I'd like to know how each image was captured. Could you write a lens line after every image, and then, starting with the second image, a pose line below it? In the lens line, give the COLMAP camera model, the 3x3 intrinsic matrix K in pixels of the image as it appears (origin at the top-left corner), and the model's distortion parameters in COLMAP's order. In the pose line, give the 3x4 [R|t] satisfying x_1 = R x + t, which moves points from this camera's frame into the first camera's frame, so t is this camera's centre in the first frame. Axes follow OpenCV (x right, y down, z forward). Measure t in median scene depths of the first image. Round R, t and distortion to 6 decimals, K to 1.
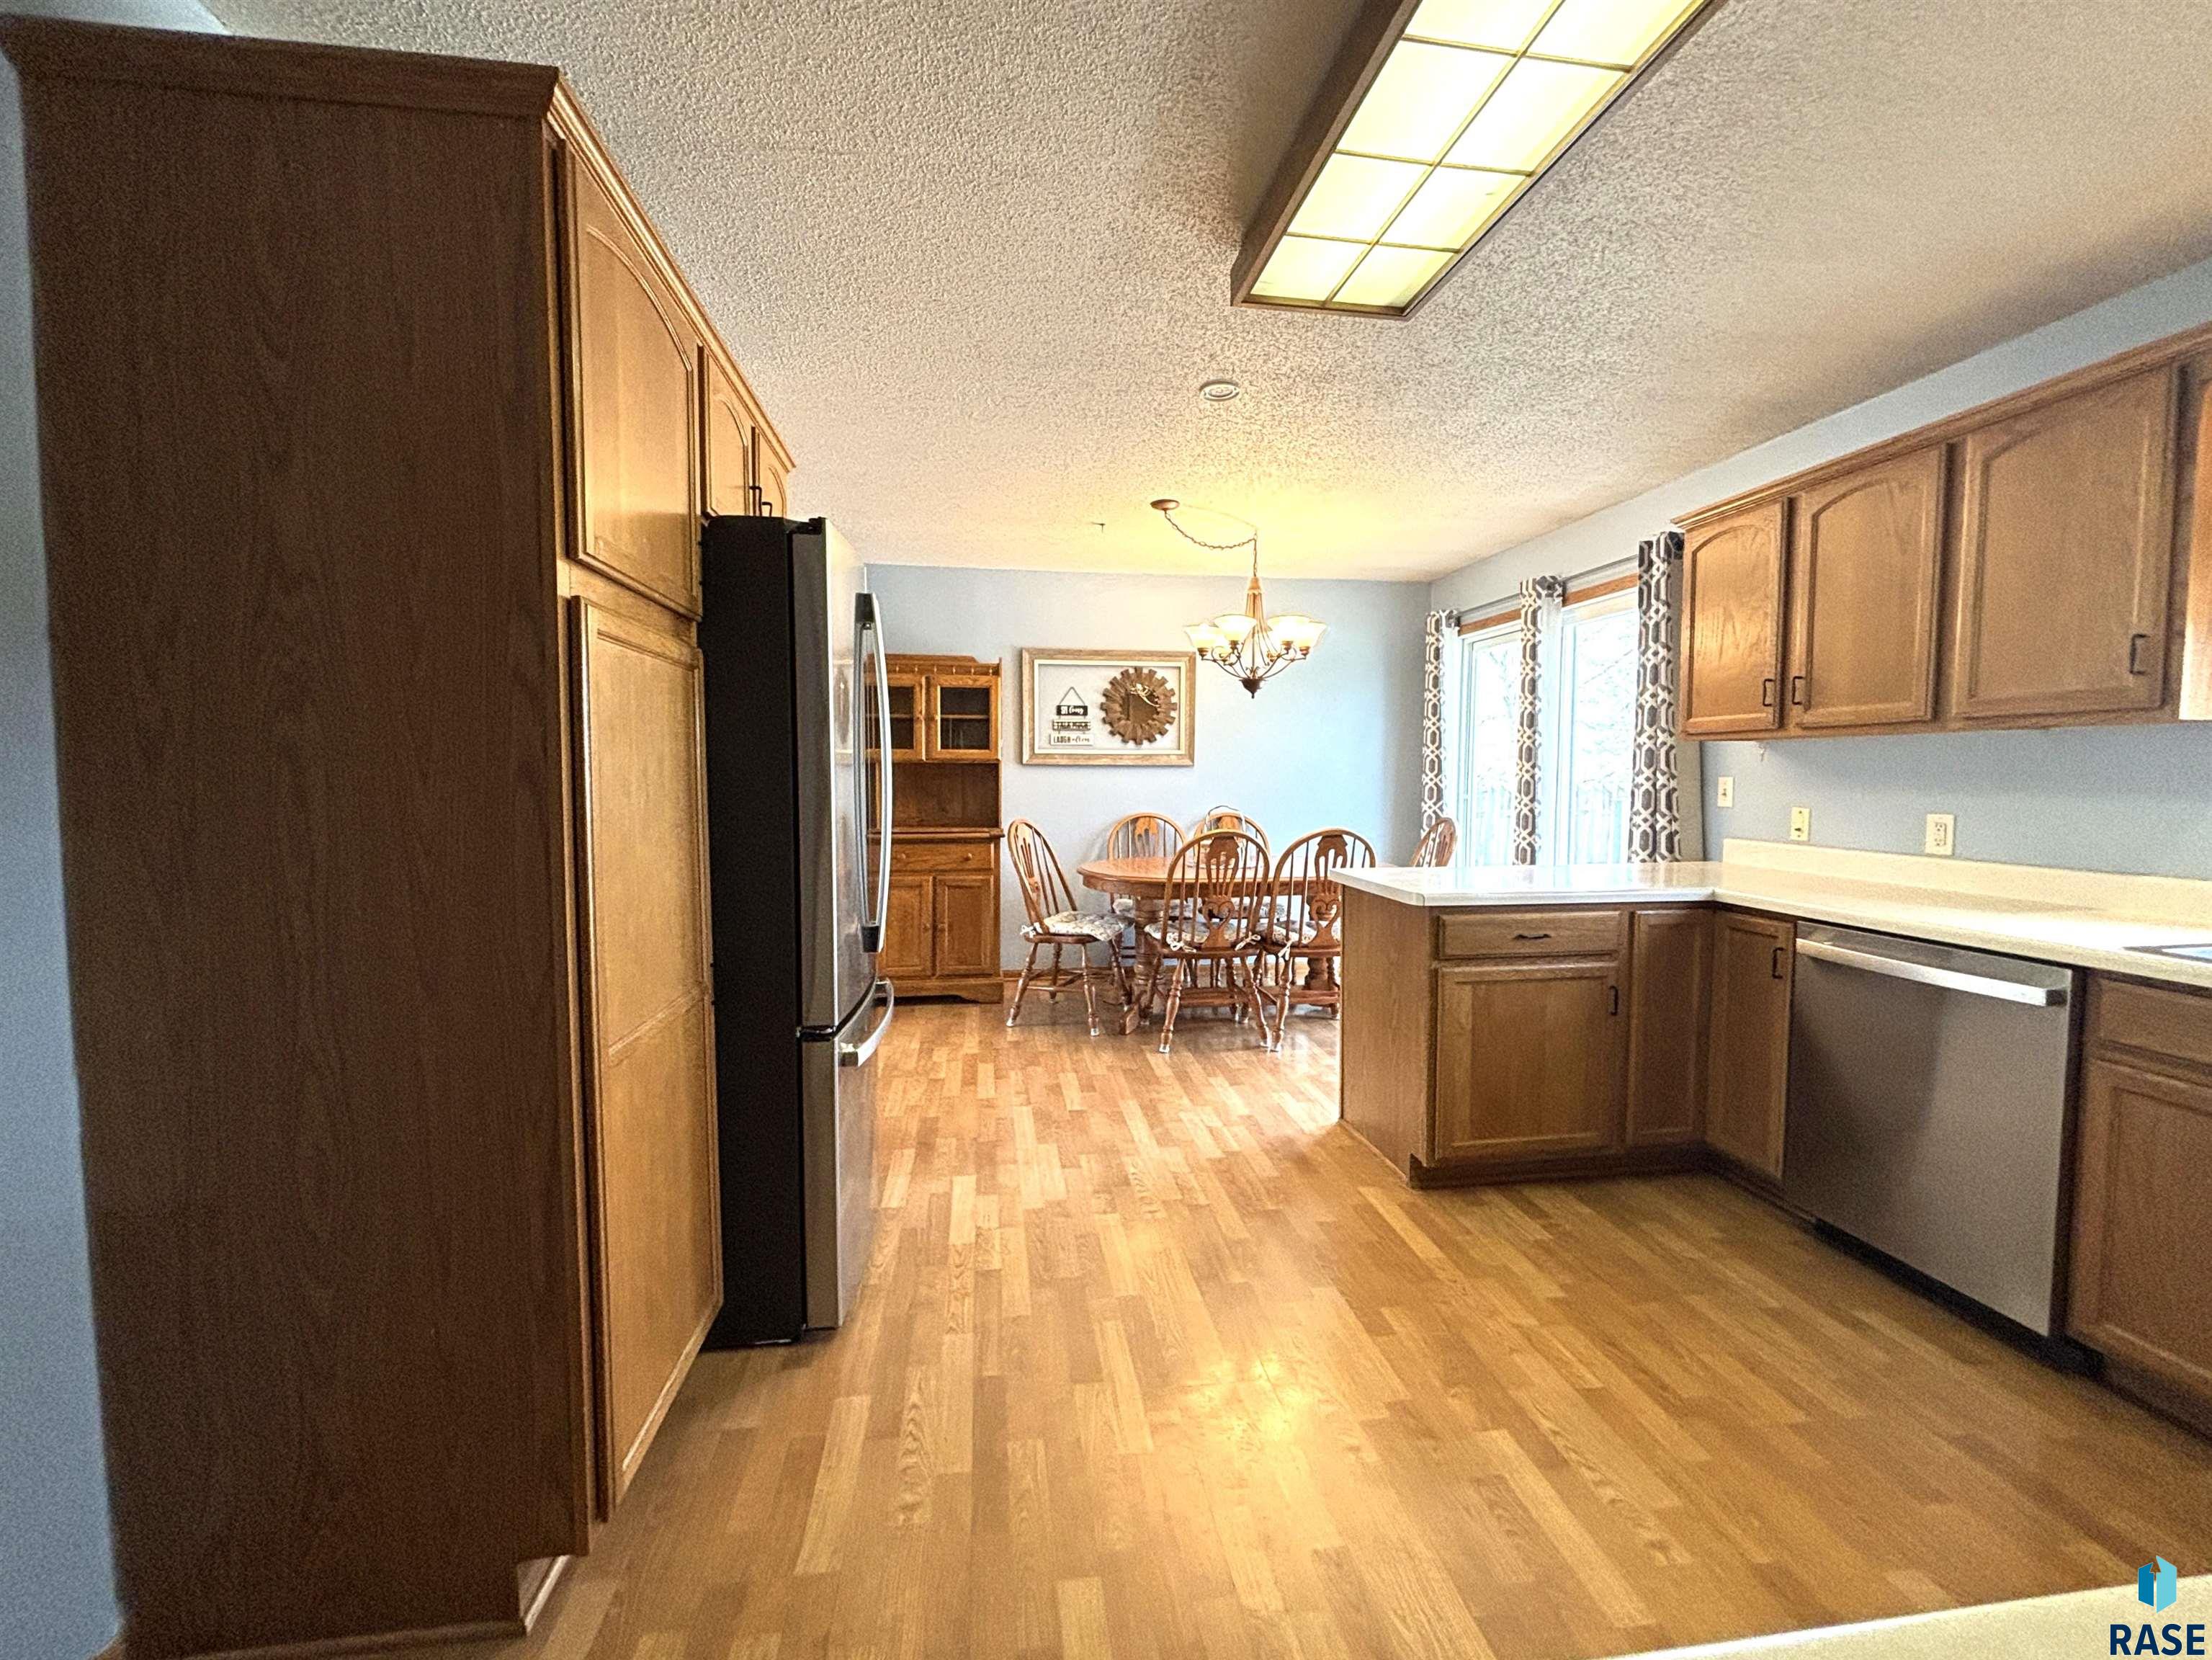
lens RADIAL K [[889.9, 0, 1115.9], [0, 889.9, 821.7], [0, 0, 1]] dist [-0.000450, 0.000002]
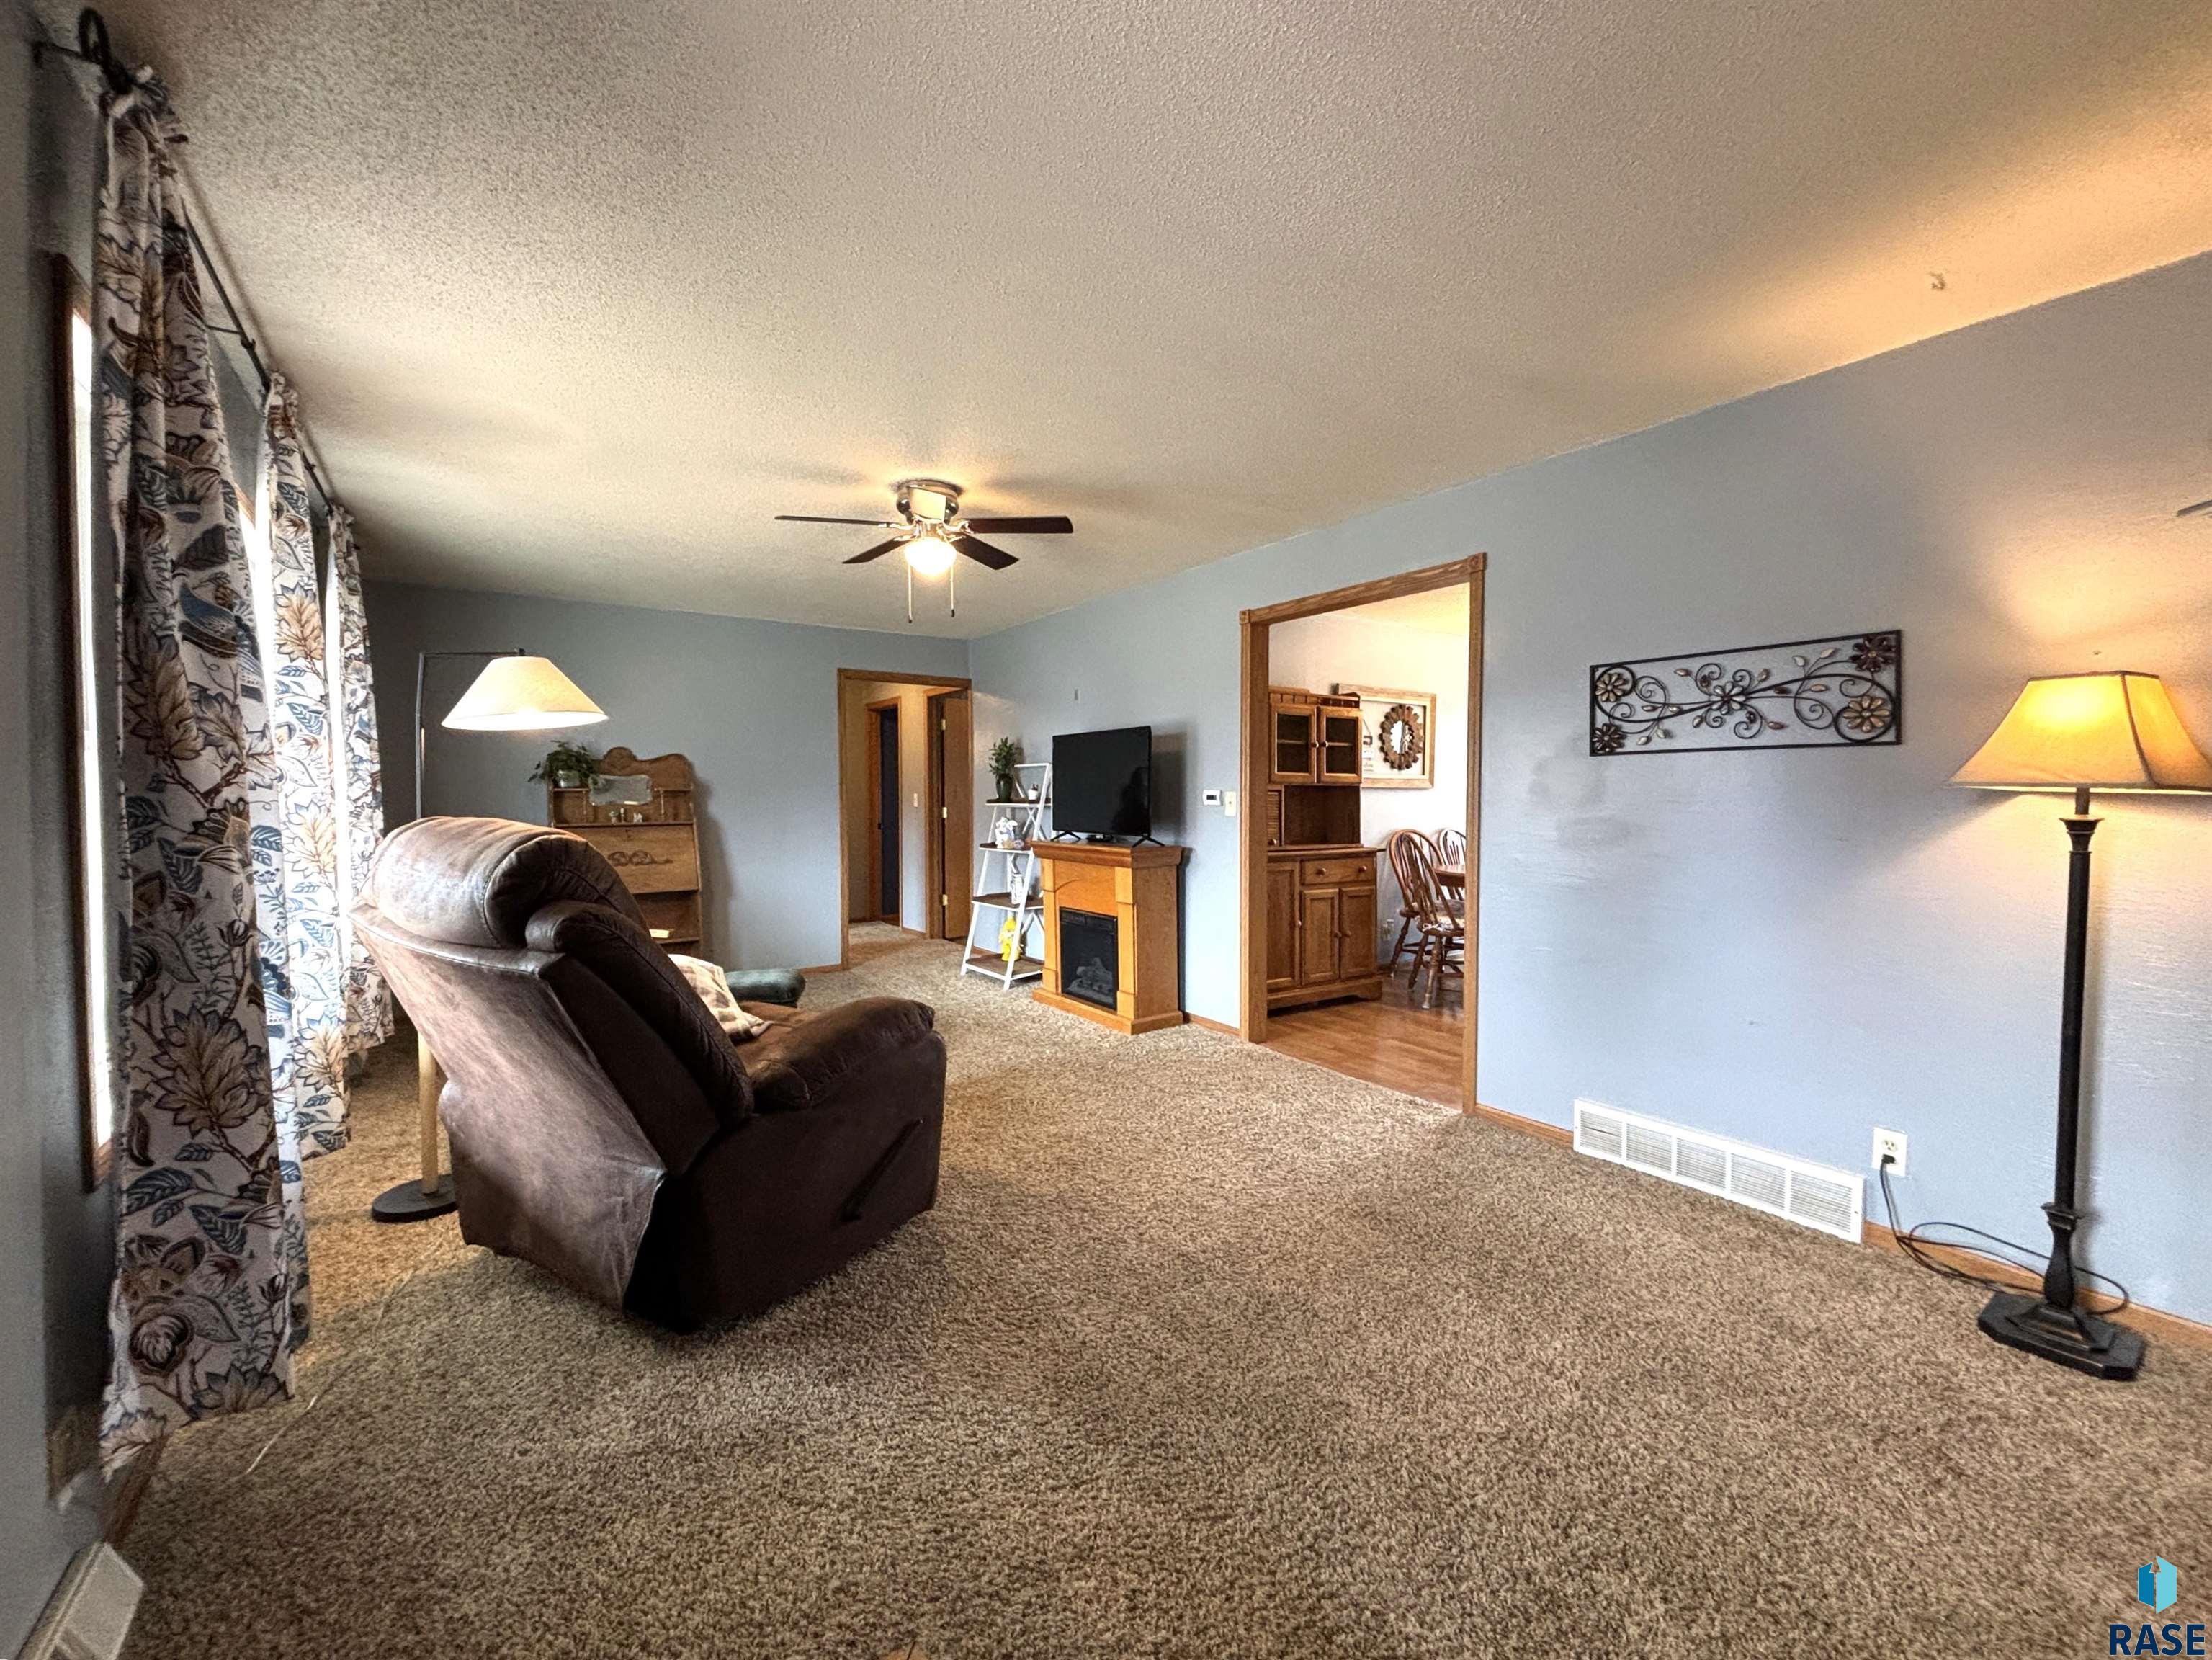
lens RADIAL K [[918.7, 0, 1106.0], [0, 918.7, 830.0], [0, 0, 1]] dist [0.049996, -0.015267]
pose [[0.893678, -0.017632, 0.448362, -0.953688], [0.024740, 0.999644, -0.010001, -0.006961], [-0.448026, 0.020030, 0.893796, 0.106490]]
